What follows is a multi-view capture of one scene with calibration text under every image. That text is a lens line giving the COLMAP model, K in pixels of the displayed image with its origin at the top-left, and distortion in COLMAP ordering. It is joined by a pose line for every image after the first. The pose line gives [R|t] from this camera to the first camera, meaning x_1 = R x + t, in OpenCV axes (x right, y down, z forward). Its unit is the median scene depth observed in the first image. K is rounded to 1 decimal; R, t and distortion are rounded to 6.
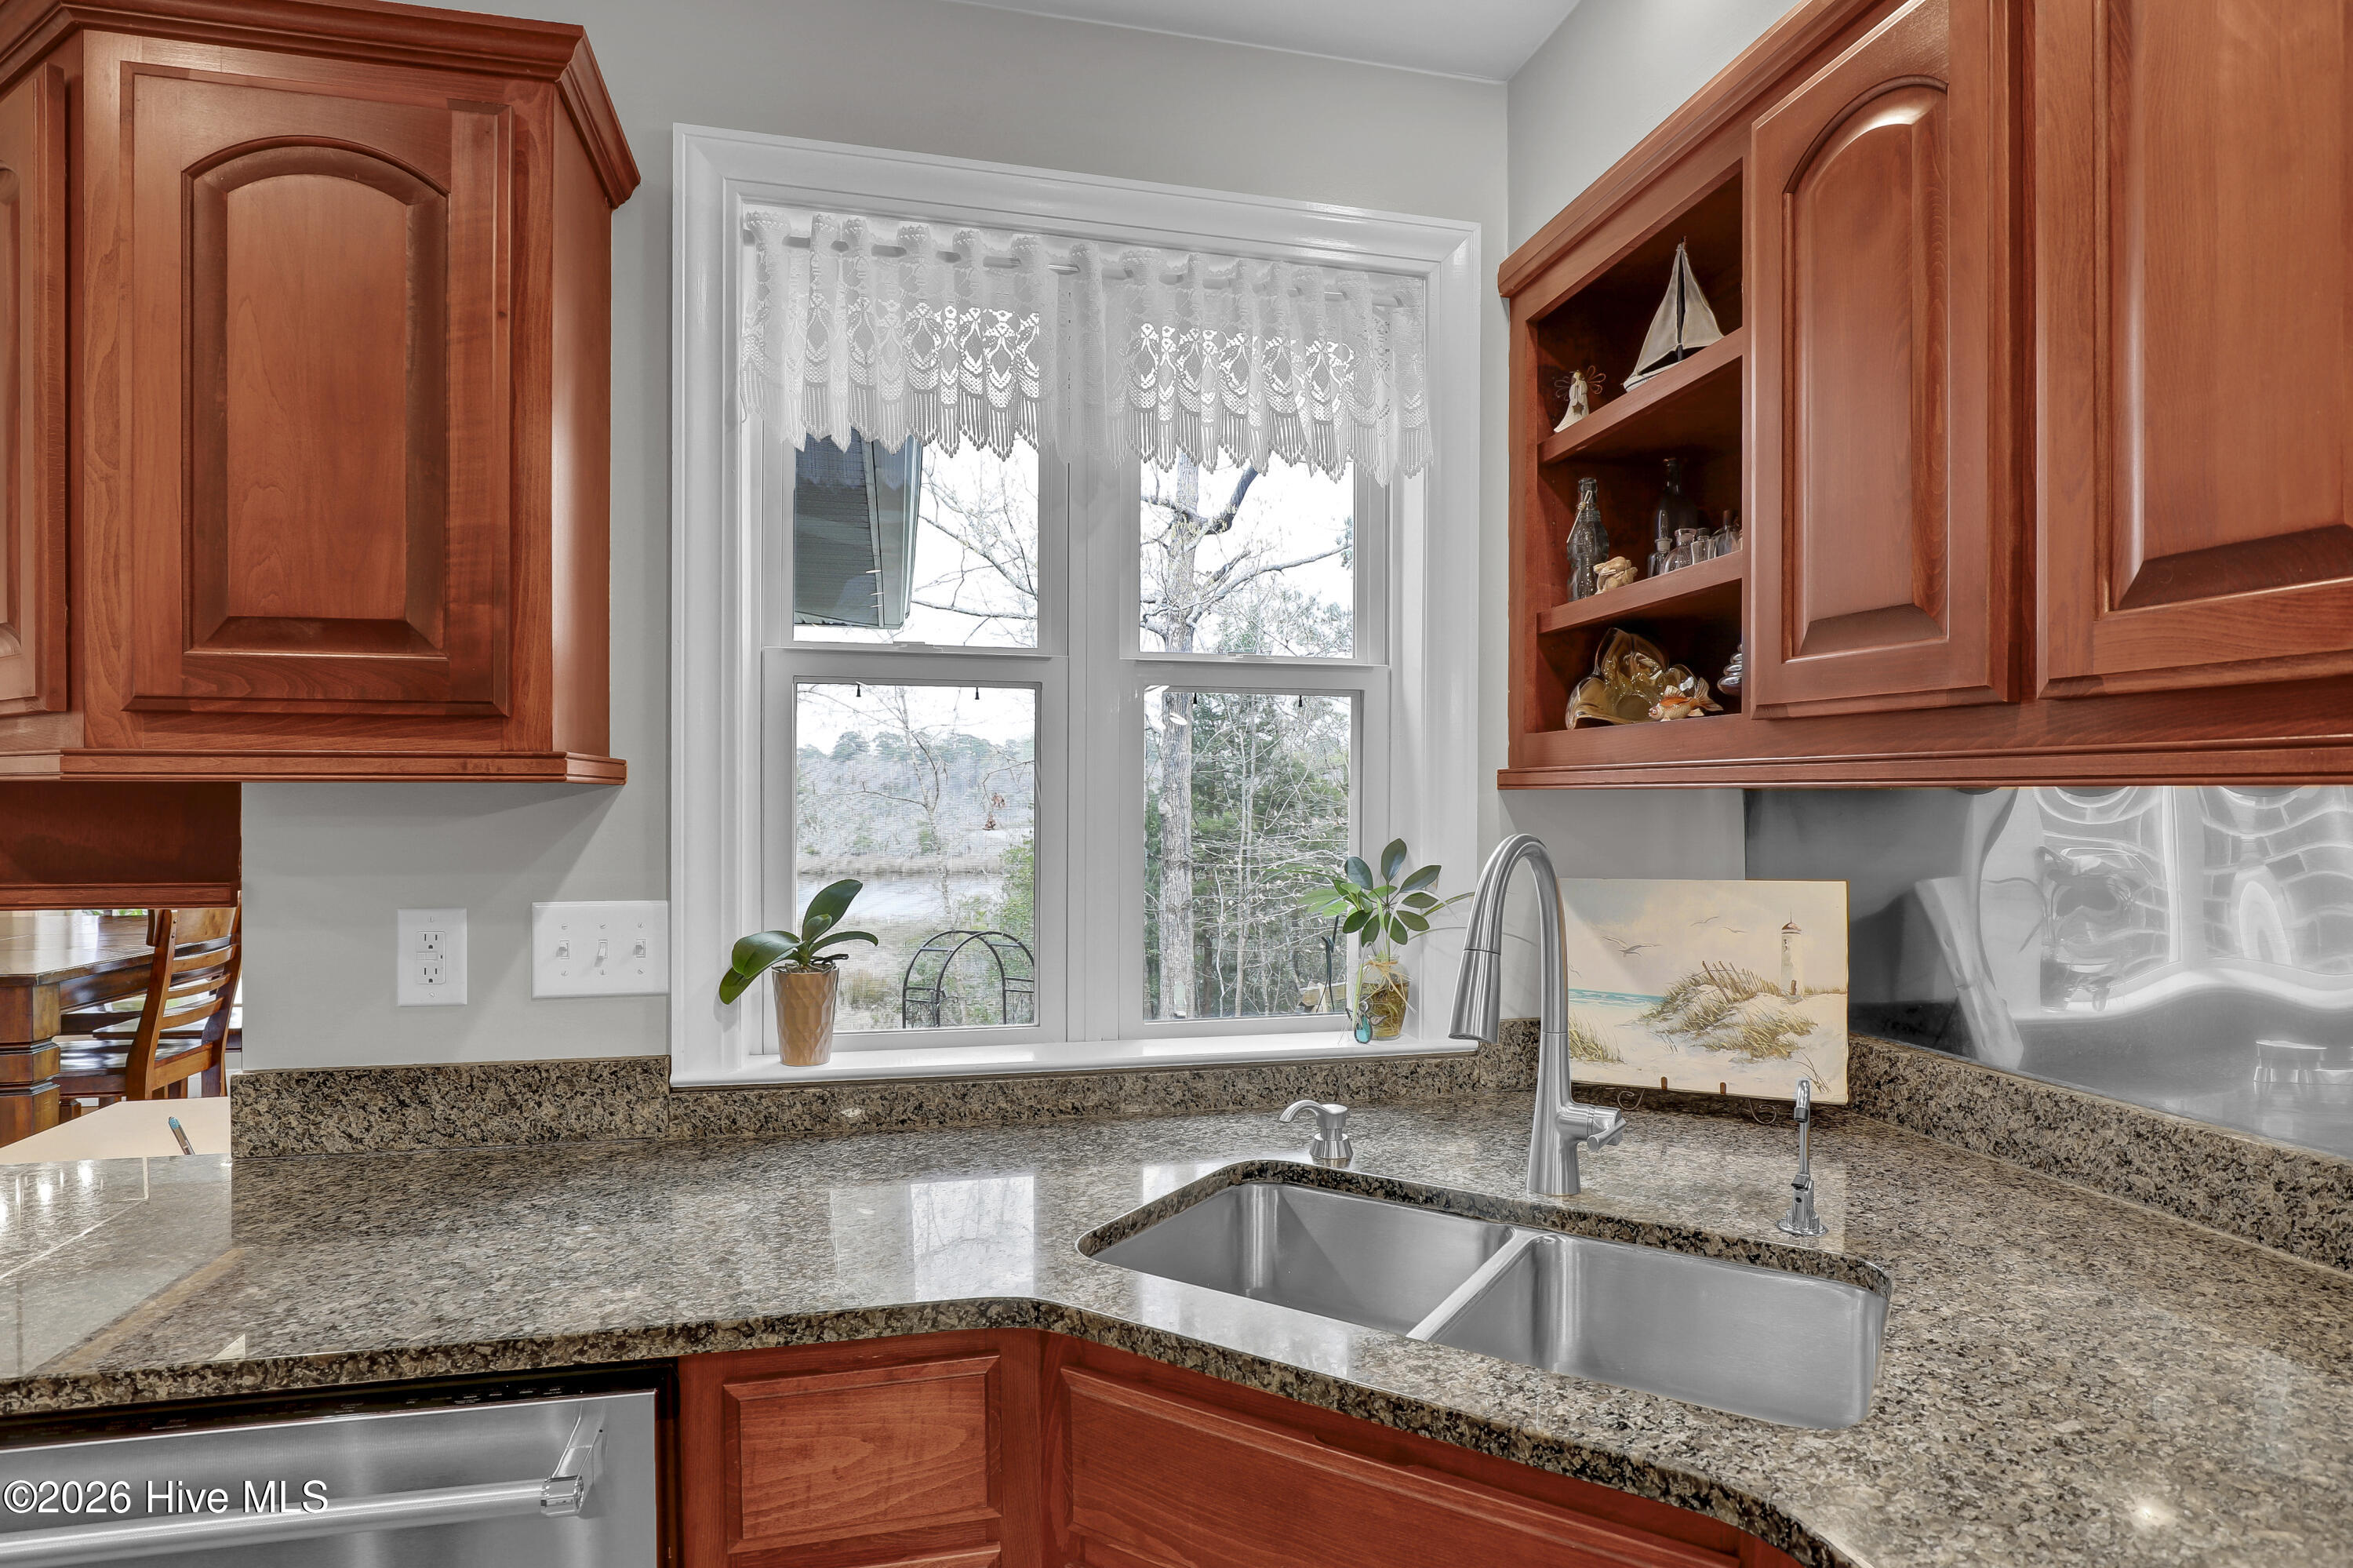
lens RADIAL K [[1250.3, 0, 1188.7], [0, 1250.3, 801.9], [0, 0, 1]] dist [0.007221, 0.000454]
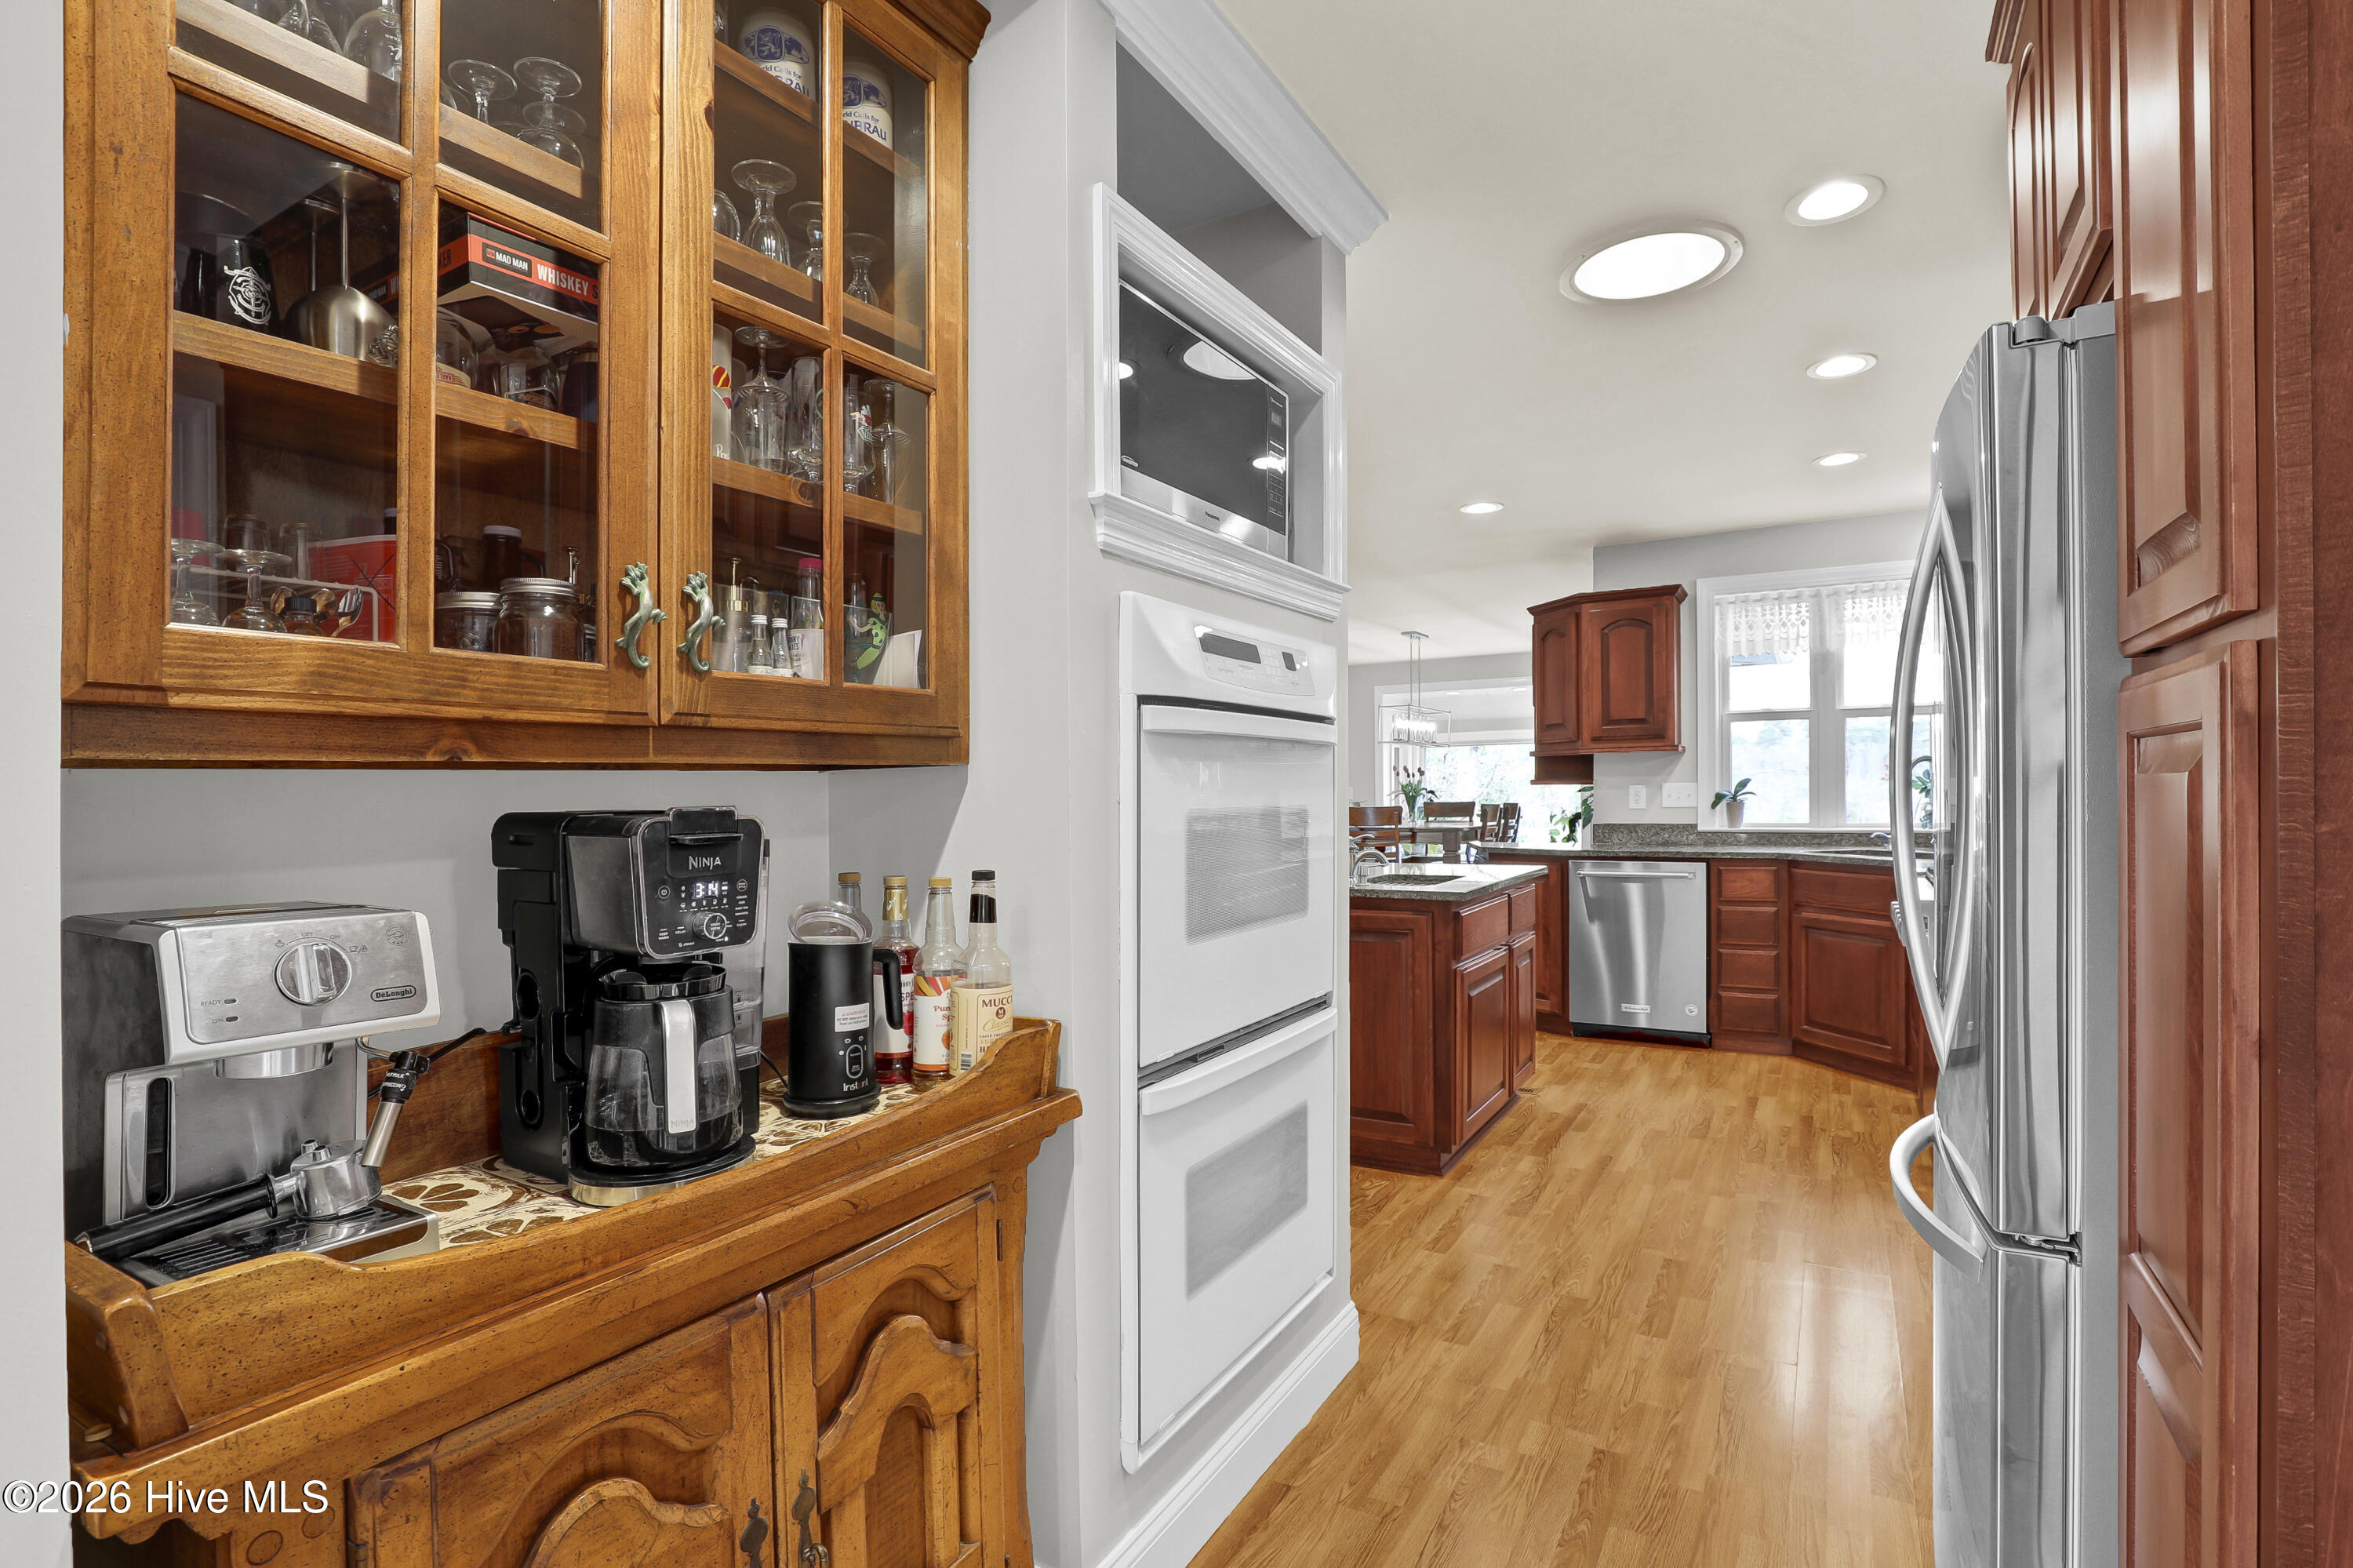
lens RADIAL K [[1126.1, 0, 1190.9], [0, 1126.1, 785.9], [0, 0, 1]] dist [-0.005464, -0.000421]
pose [[0.731249, -0.006315, -0.682082, 0.815737], [0.006392, 0.999977, -0.002405, 0.088348], [0.682081, -0.002601, 0.731272, -2.624594]]
